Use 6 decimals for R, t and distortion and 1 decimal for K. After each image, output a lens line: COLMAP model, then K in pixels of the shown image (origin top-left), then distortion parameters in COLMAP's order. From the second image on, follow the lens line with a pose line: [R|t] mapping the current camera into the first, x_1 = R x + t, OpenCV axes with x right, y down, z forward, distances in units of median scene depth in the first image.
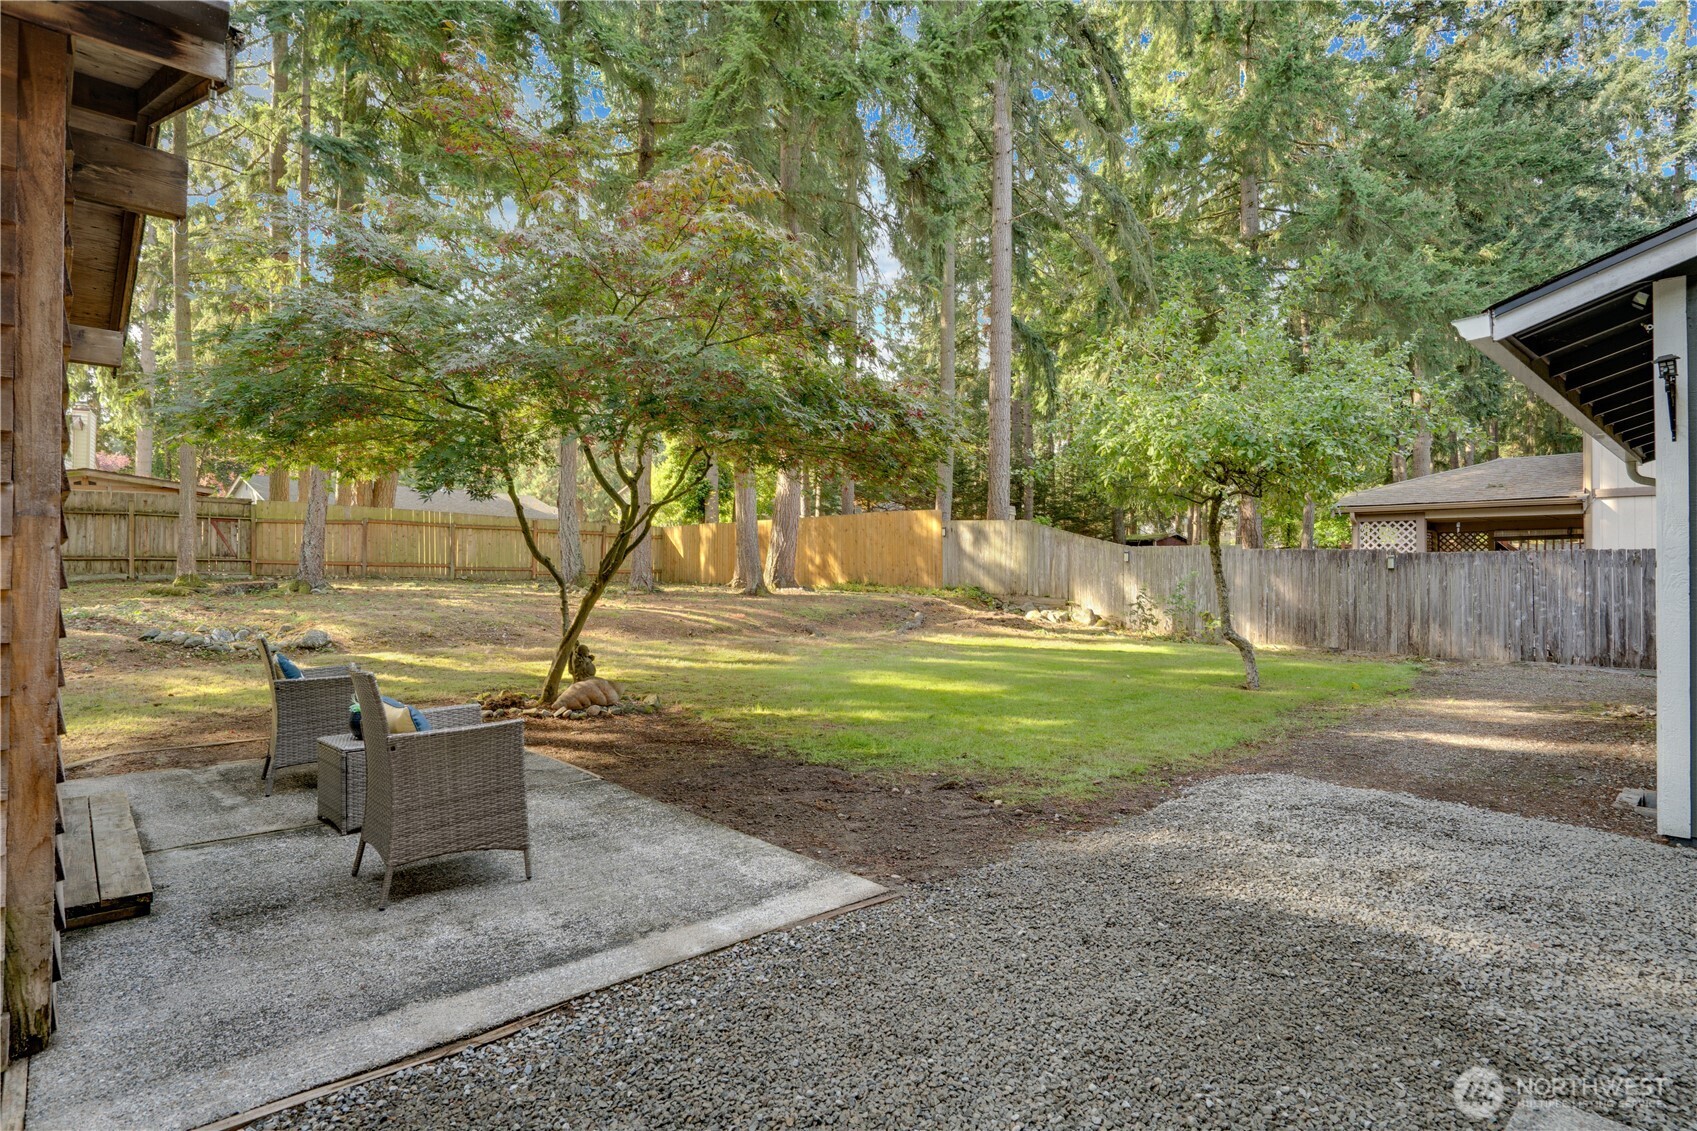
lens RADIAL K [[862.5, 0, 848.5], [0, 862.5, 565.5], [0, 0, 1]] dist [0.001333, 0.001637]
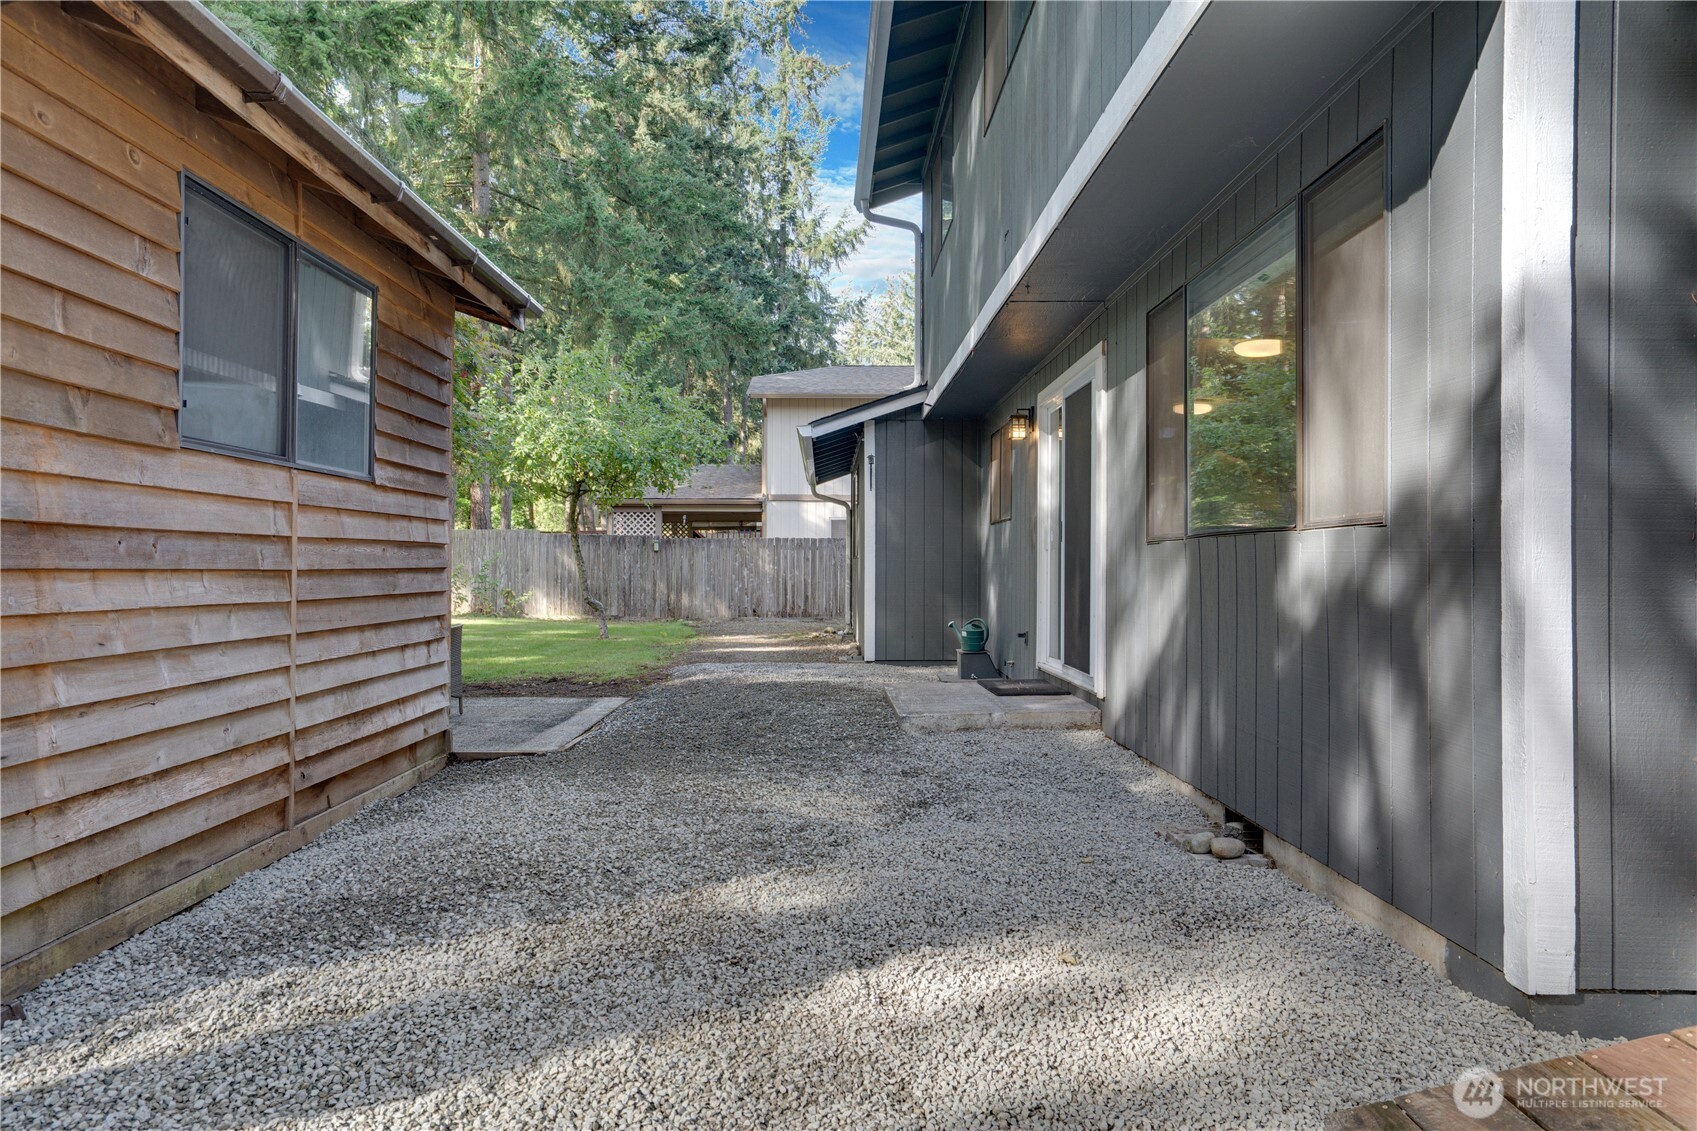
lens RADIAL K [[1214.3, 0, 848.5], [0, 1214.3, 565.5], [0, 0, 1]] dist [0.000351, 0.000205]
pose [[0.655822, 0.000074, 0.754915, -0.455879], [-0.005816, 0.999971, 0.004955, 0.013331], [-0.754893, -0.007640, 0.655804, -0.327905]]
